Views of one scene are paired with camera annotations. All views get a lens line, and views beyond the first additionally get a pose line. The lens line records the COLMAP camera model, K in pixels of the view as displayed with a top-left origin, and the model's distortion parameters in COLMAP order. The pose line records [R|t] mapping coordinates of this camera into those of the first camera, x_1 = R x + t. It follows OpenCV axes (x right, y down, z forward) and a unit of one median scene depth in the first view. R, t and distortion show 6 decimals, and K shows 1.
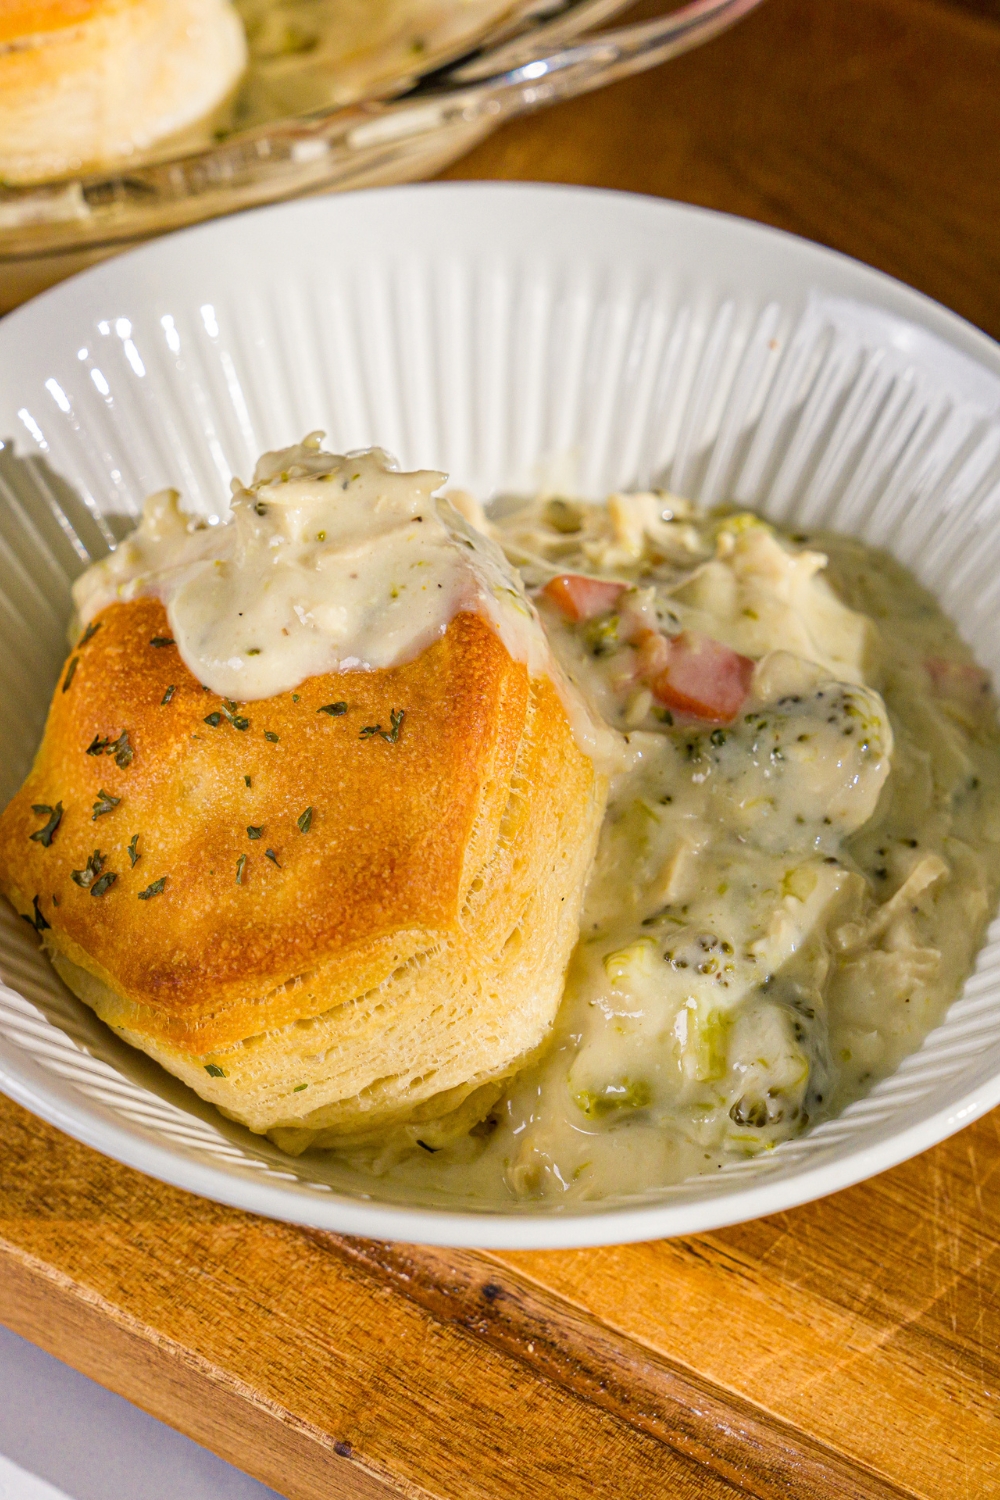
lens RADIAL K [[3416.9, 0, 490.0], [0, 3416.9, 742.2], [0, 0, 1]] dist [0.142267, 0.000000]
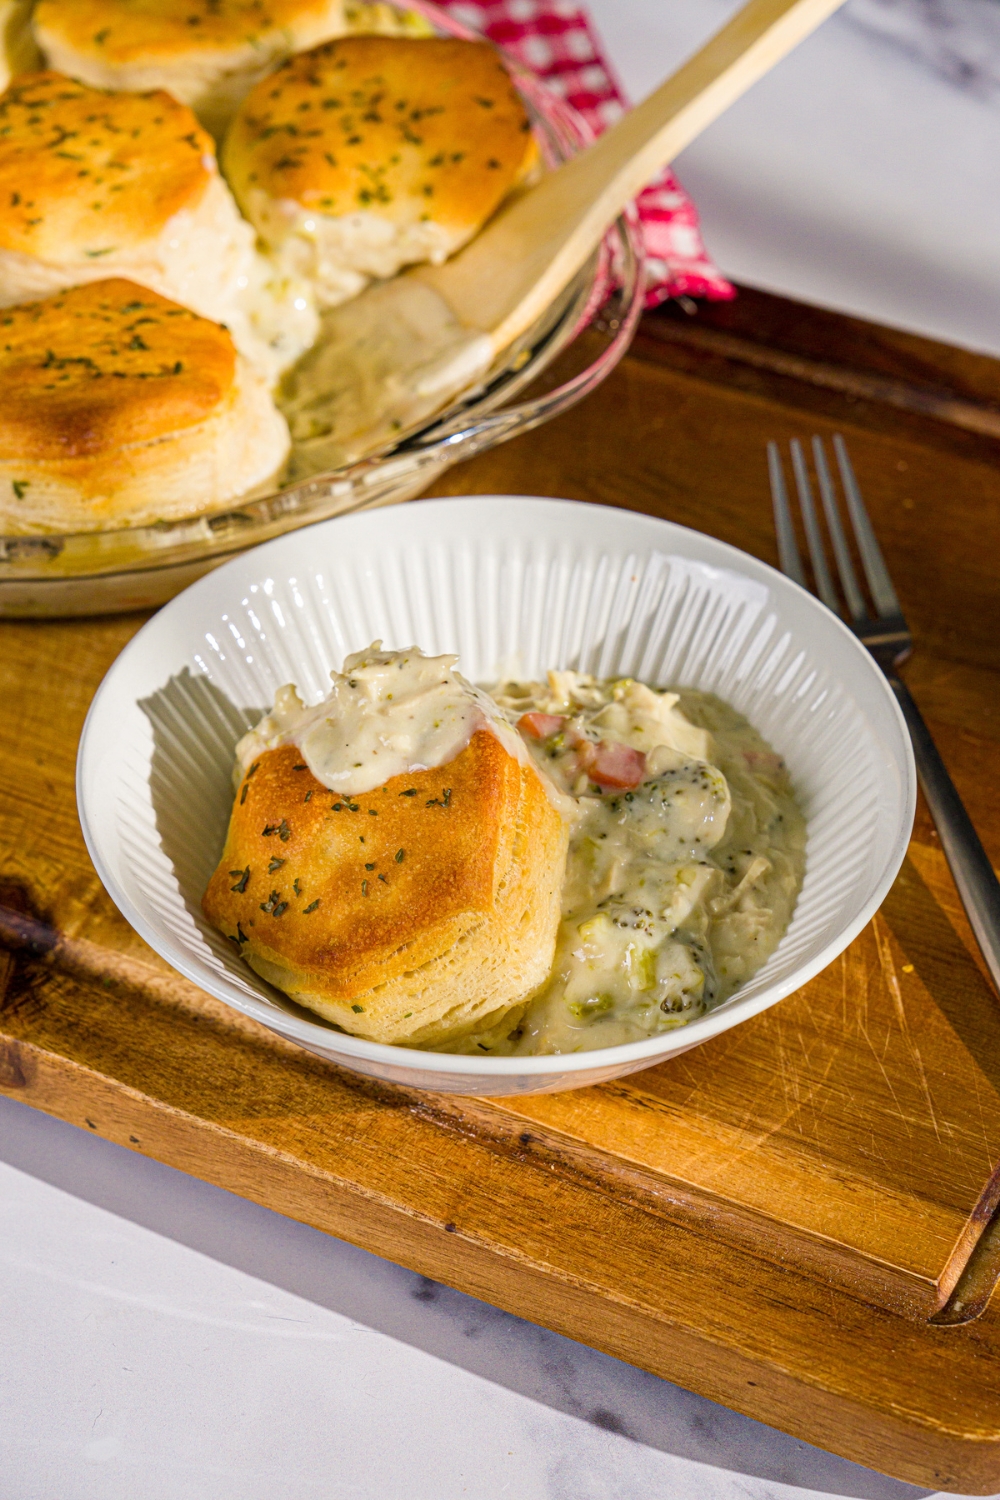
lens RADIAL K [[2738.8, 0, 465.3], [0, 2738.8, 777.9], [0, 0, 1]] dist [0.187020, 0.000000]
pose [[0.995500, -0.081188, 0.048867, -0.080970], [0.085361, 0.992238, -0.090427, 0.105560], [-0.041146, 0.094191, 0.994703, -0.354660]]
